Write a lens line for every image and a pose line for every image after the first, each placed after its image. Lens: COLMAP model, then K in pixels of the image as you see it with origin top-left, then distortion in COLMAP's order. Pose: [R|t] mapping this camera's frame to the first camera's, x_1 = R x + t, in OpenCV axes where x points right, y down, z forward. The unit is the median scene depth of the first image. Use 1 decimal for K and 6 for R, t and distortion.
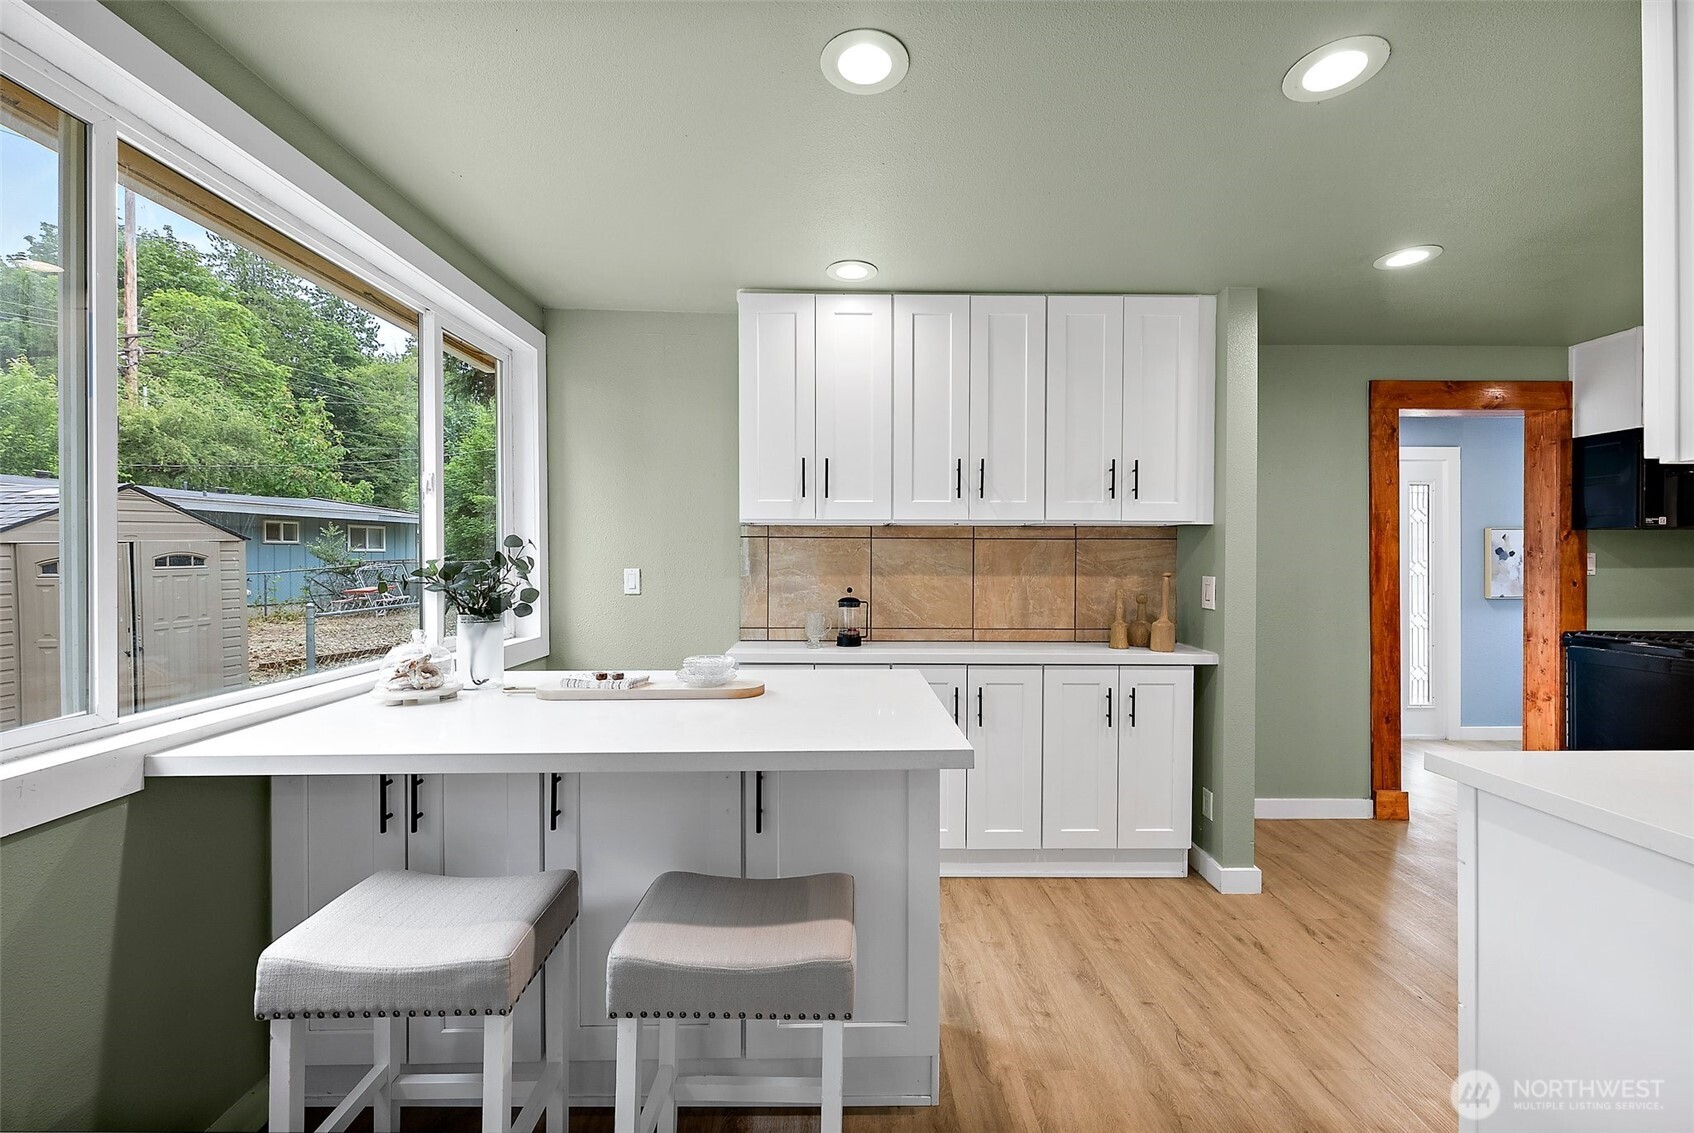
lens RADIAL K [[687.3, 0, 844.7], [0, 687.3, 565.1], [0, 0, 1]] dist [0.003318, 0.000187]
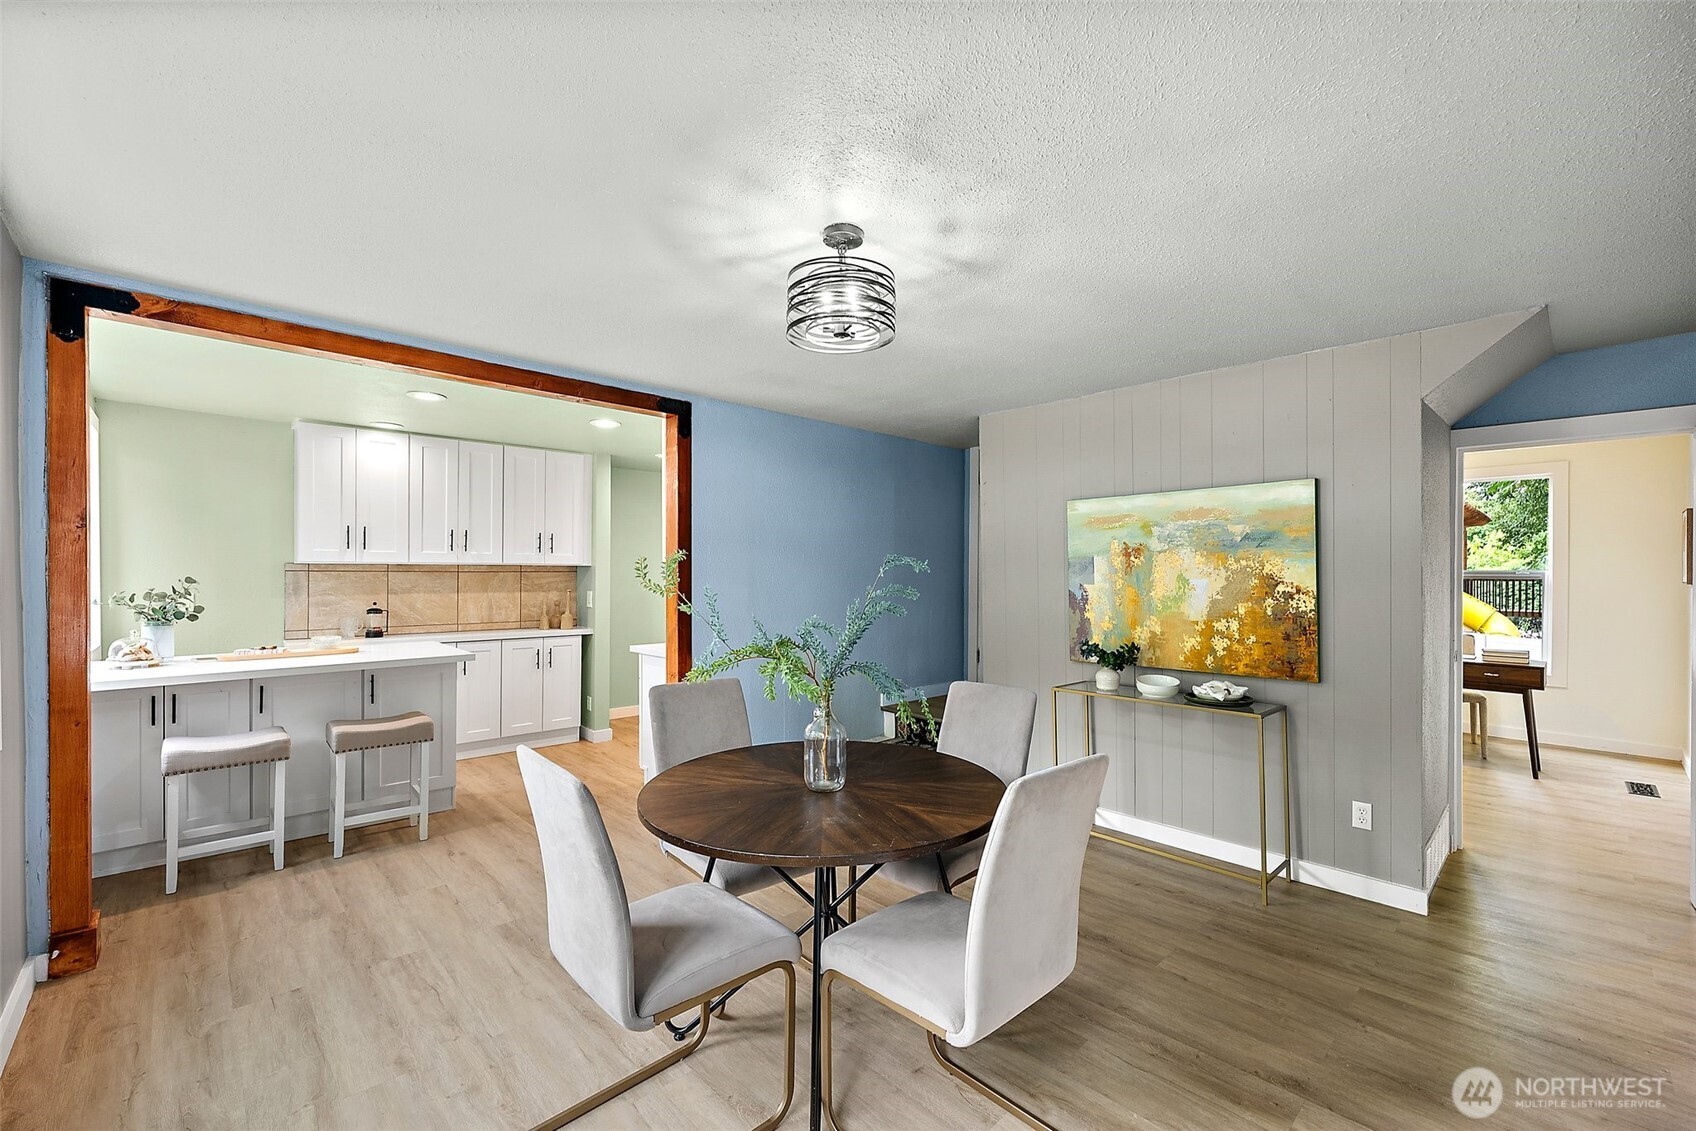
lens RADIAL K [[688.1, 0, 843.8], [0, 688.1, 574.5], [0, 0, 1]] dist [0.003318, 0.000187]
pose [[0.738575, -0.002117, 0.674168, -0.280156], [0.005896, 0.999977, -0.003319, -0.021579], [-0.674146, 0.006426, 0.738570, -0.989119]]
